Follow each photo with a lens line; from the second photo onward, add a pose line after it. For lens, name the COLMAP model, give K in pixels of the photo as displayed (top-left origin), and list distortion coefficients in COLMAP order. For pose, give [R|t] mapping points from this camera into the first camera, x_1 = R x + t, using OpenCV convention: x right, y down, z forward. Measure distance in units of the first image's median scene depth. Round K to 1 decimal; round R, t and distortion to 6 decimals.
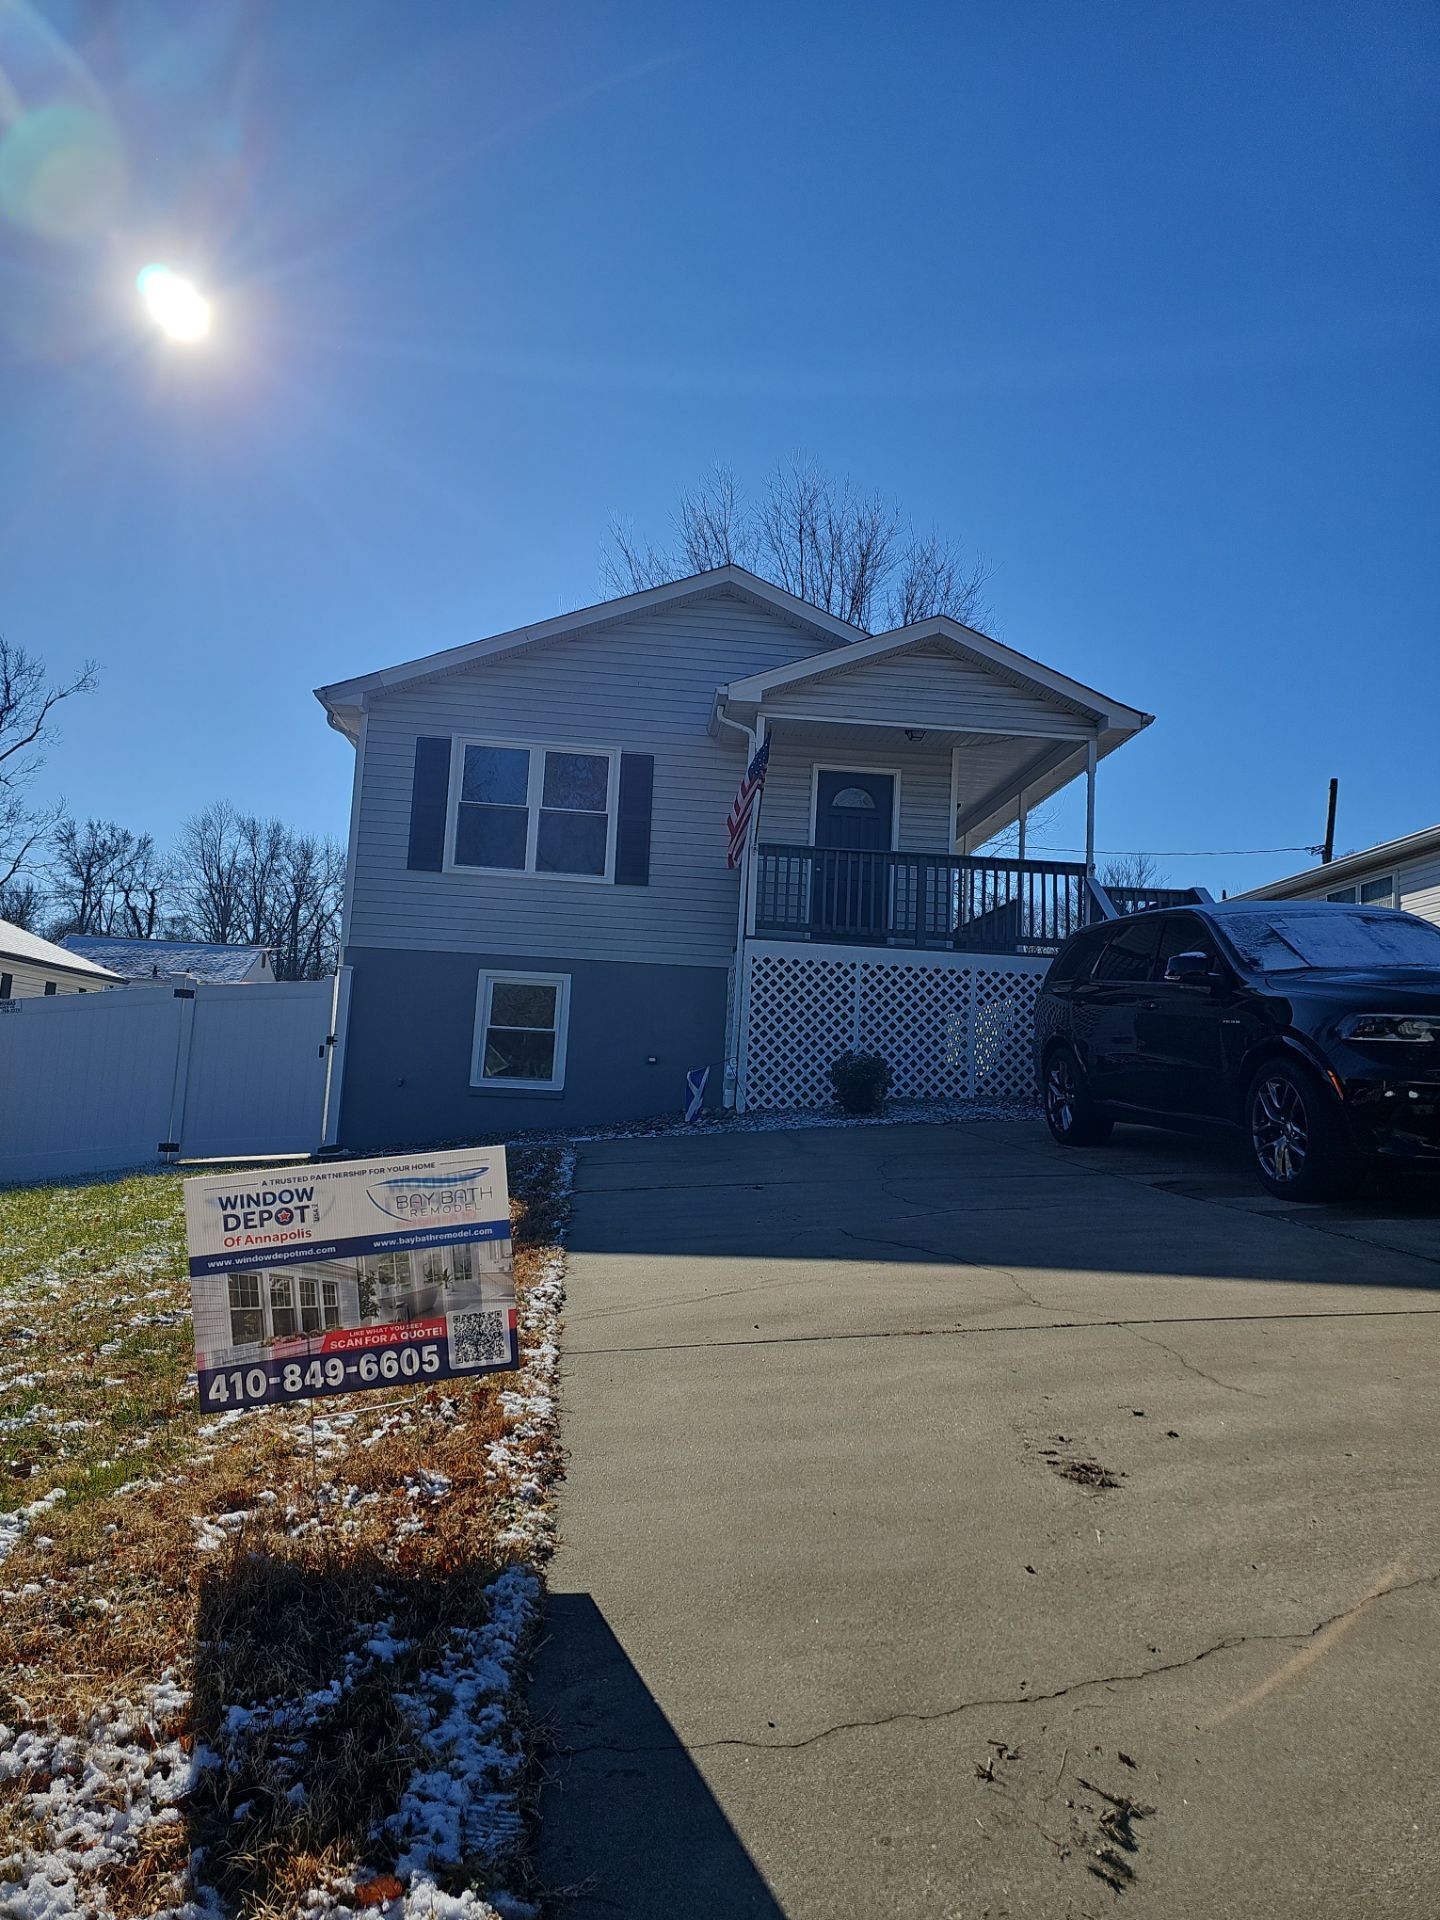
lens RADIAL K [[1202.5, 0, 752.7], [0, 1202.5, 966.0], [0, 0, 1]] dist [0.101404, -0.085851]
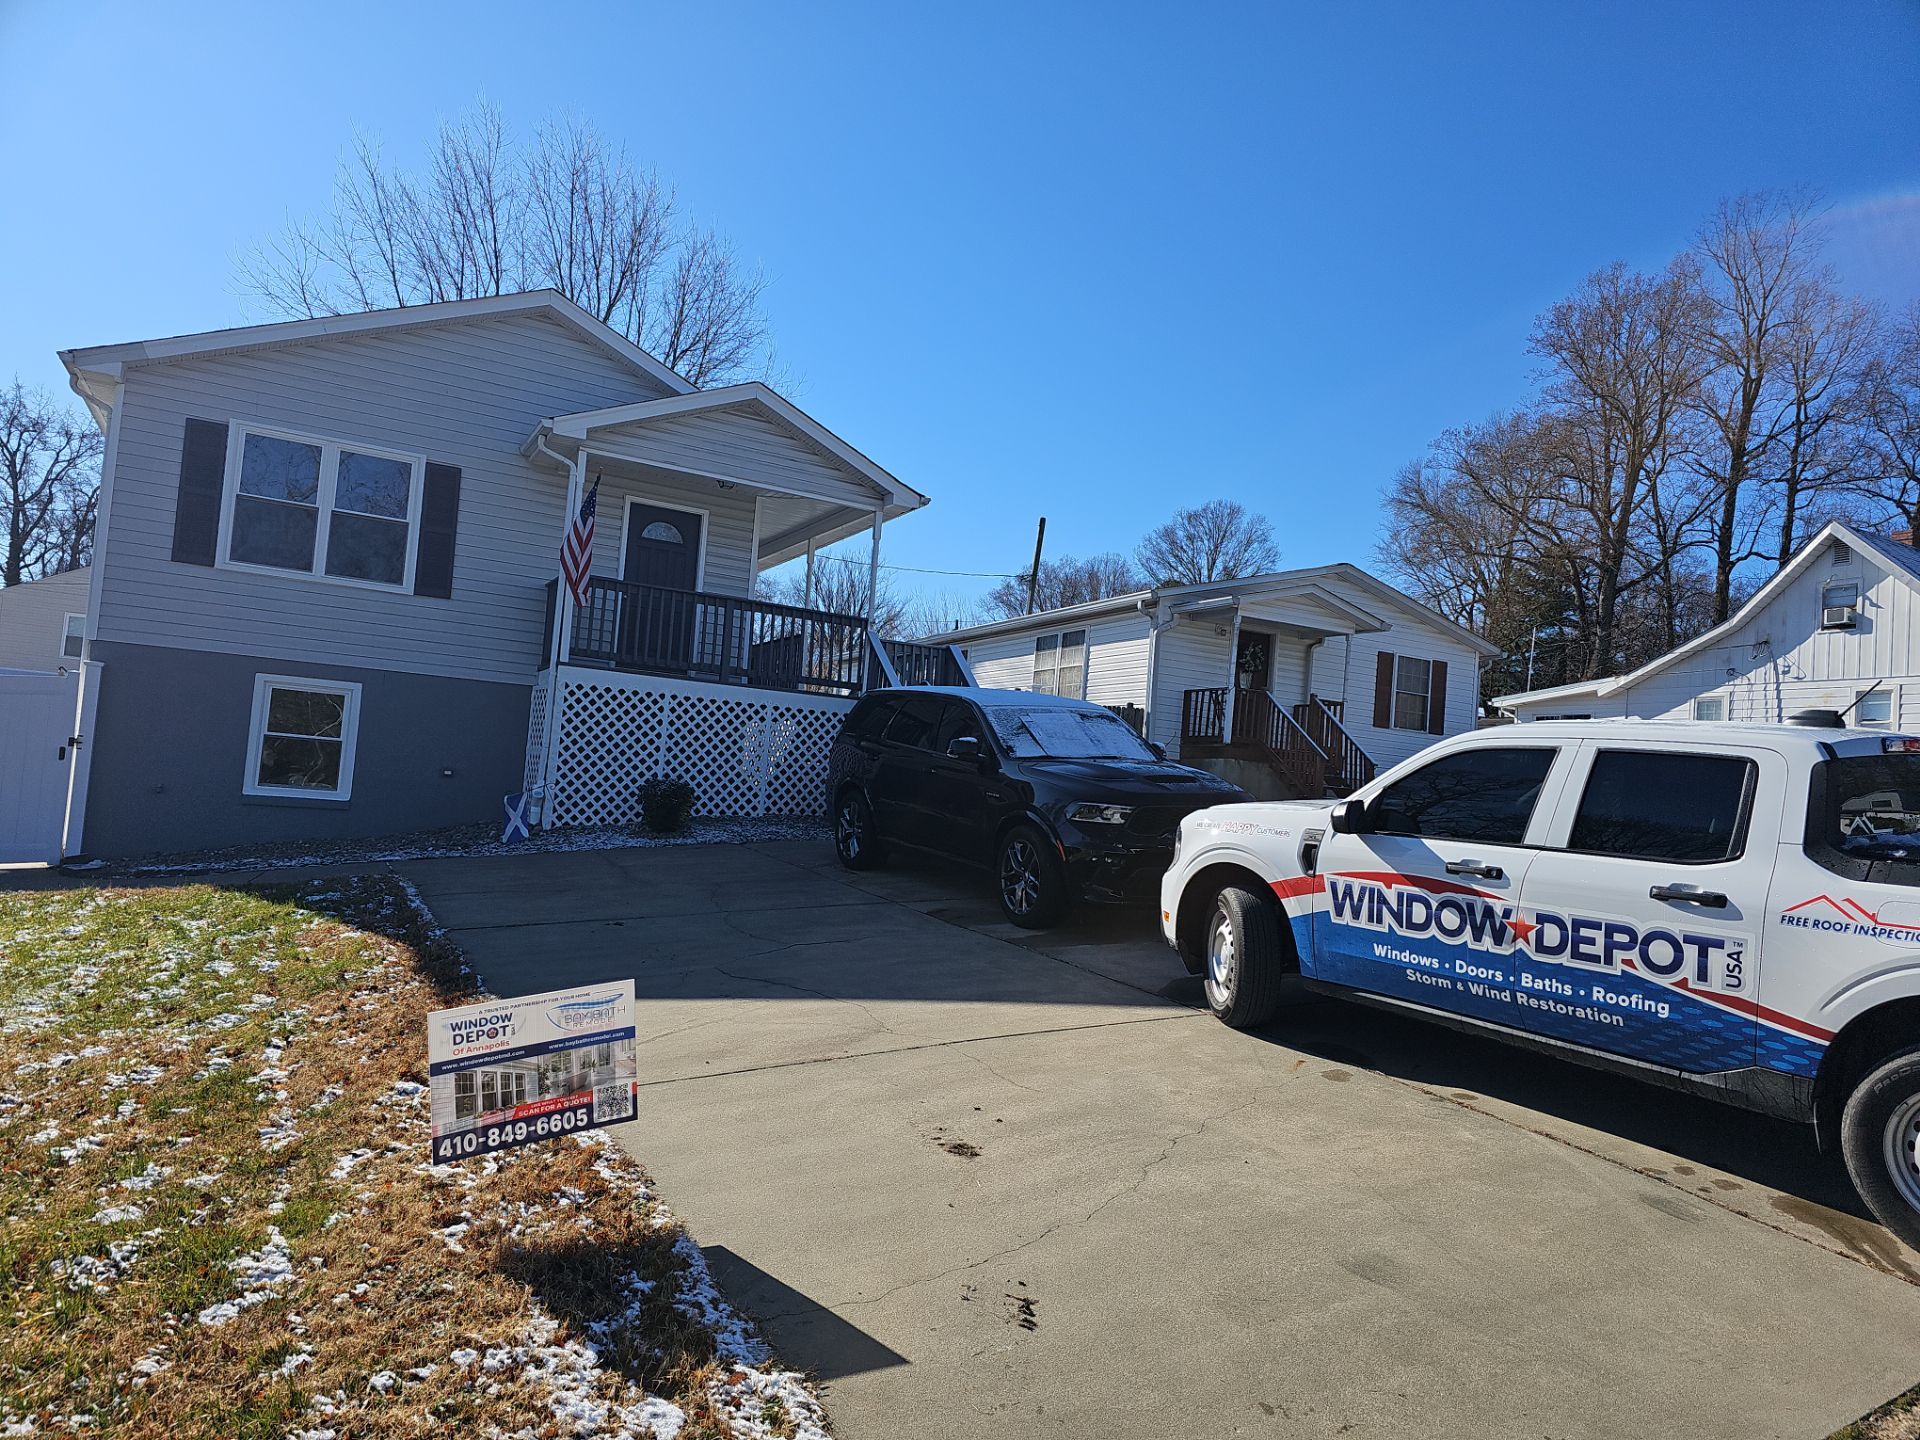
lens RADIAL K [[1151.6, 0, 960.0], [0, 1151.6, 720.0], [0, 0, 1]] dist [0.069878, -0.051120]
pose [[0.925994, 0.051512, 0.374007, -0.066344], [-0.071800, 0.996596, 0.040507, -0.046042], [-0.370647, -0.064363, 0.926541, -0.086772]]
